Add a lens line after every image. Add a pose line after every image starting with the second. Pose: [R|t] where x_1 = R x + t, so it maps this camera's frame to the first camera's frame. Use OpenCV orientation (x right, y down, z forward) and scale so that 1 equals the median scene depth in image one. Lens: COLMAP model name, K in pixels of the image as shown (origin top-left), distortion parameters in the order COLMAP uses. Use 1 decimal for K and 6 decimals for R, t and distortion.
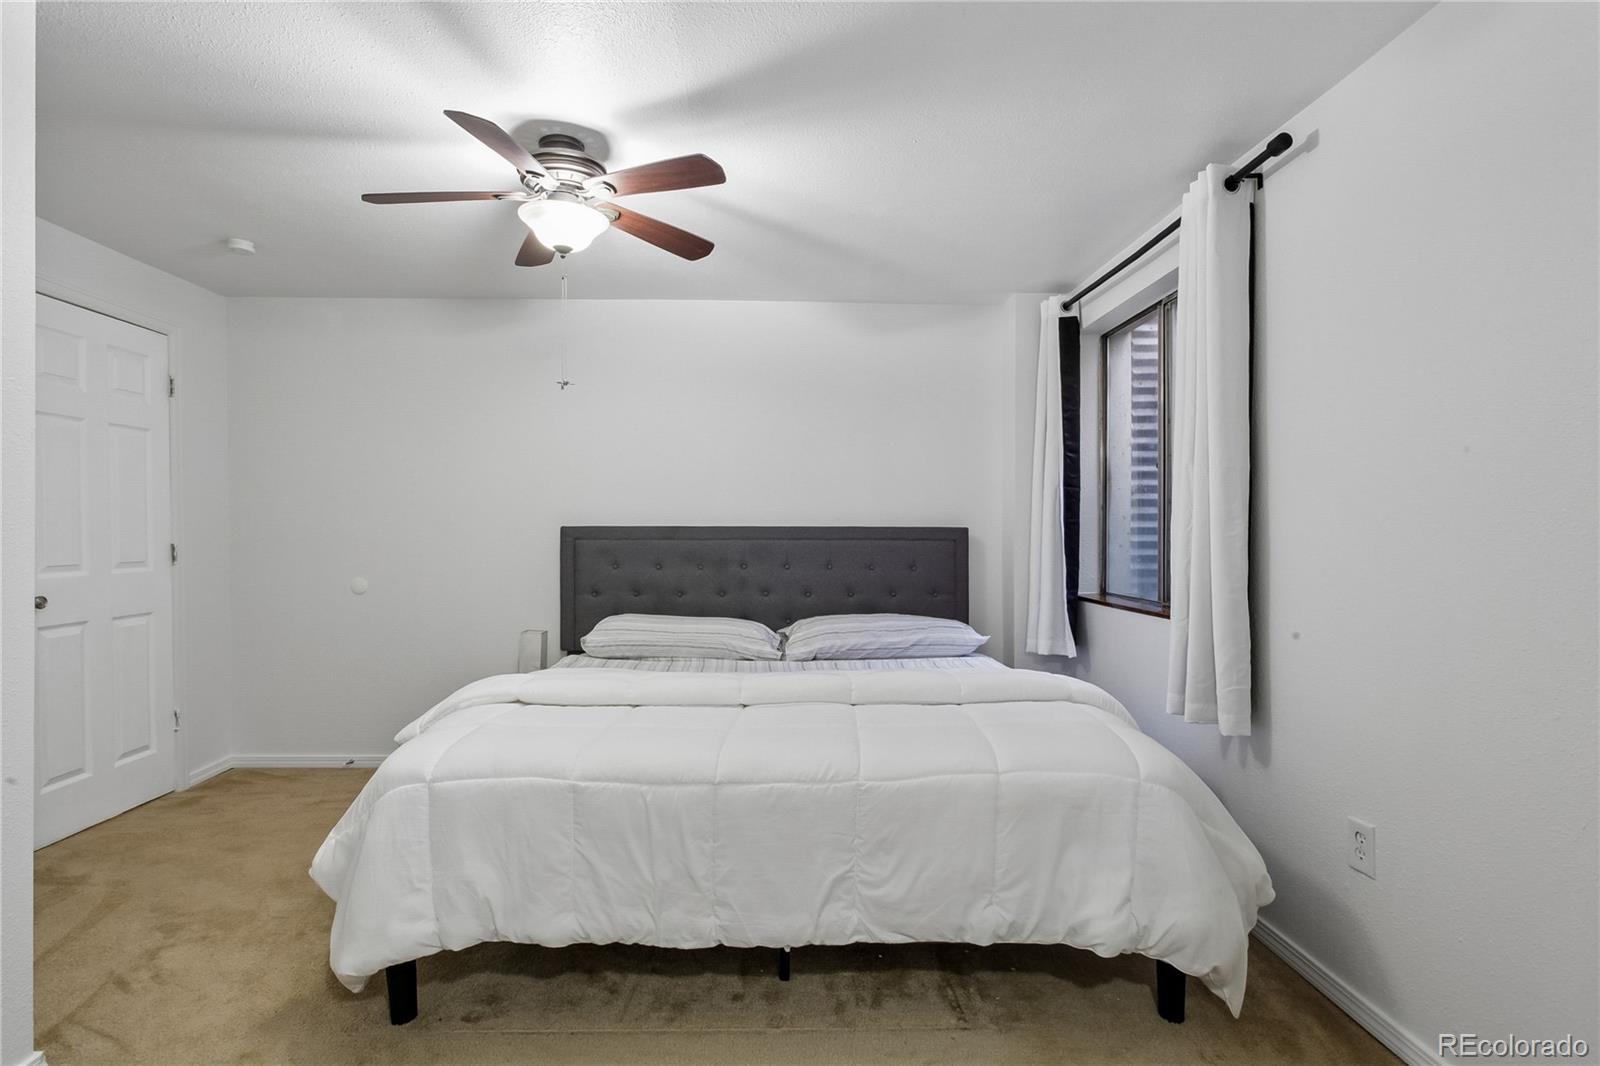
lens RADIAL K [[787.2, 0, 806.5], [0, 787.2, 540.3], [0, 0, 1]] dist [-0.019483, 0.013732]
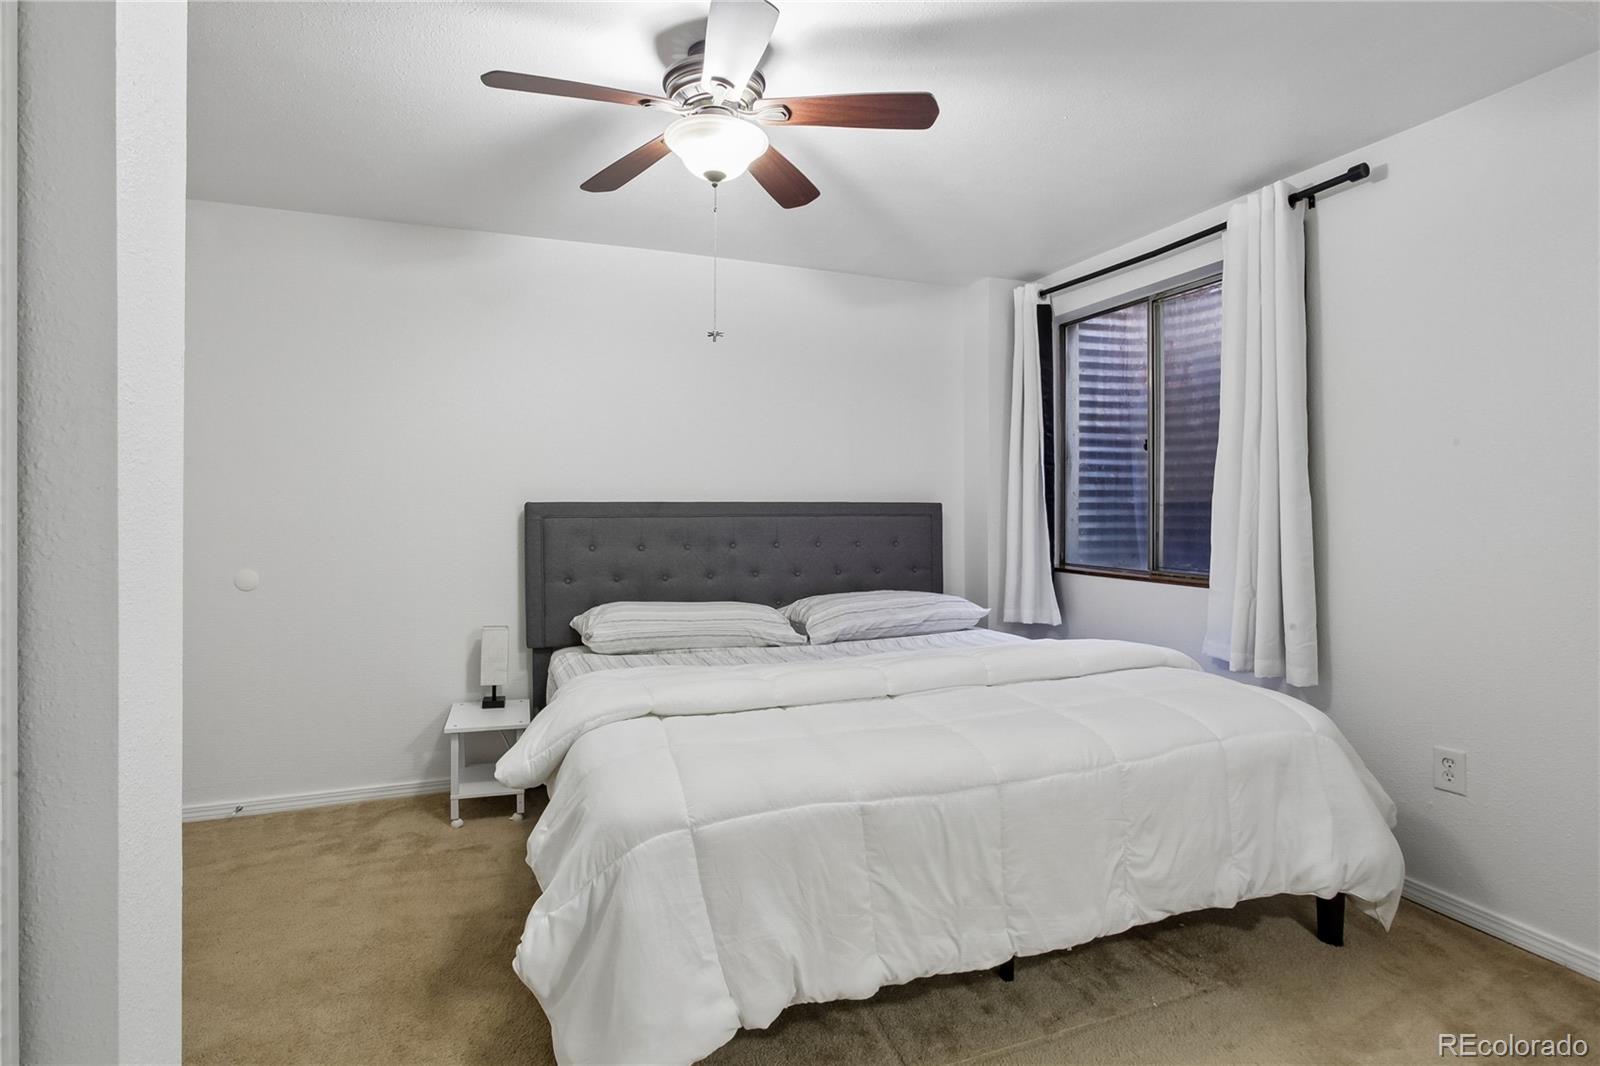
lens RADIAL K [[779.1, 0, 790.9], [0, 779.1, 520.5], [0, 0, 1]] dist [-0.021327, 0.007212]
pose [[0.944541, -0.008497, 0.328284, -0.515910], [0.006057, 0.999946, 0.008456, -0.005936], [-0.328338, -0.005999, 0.944541, 0.180779]]
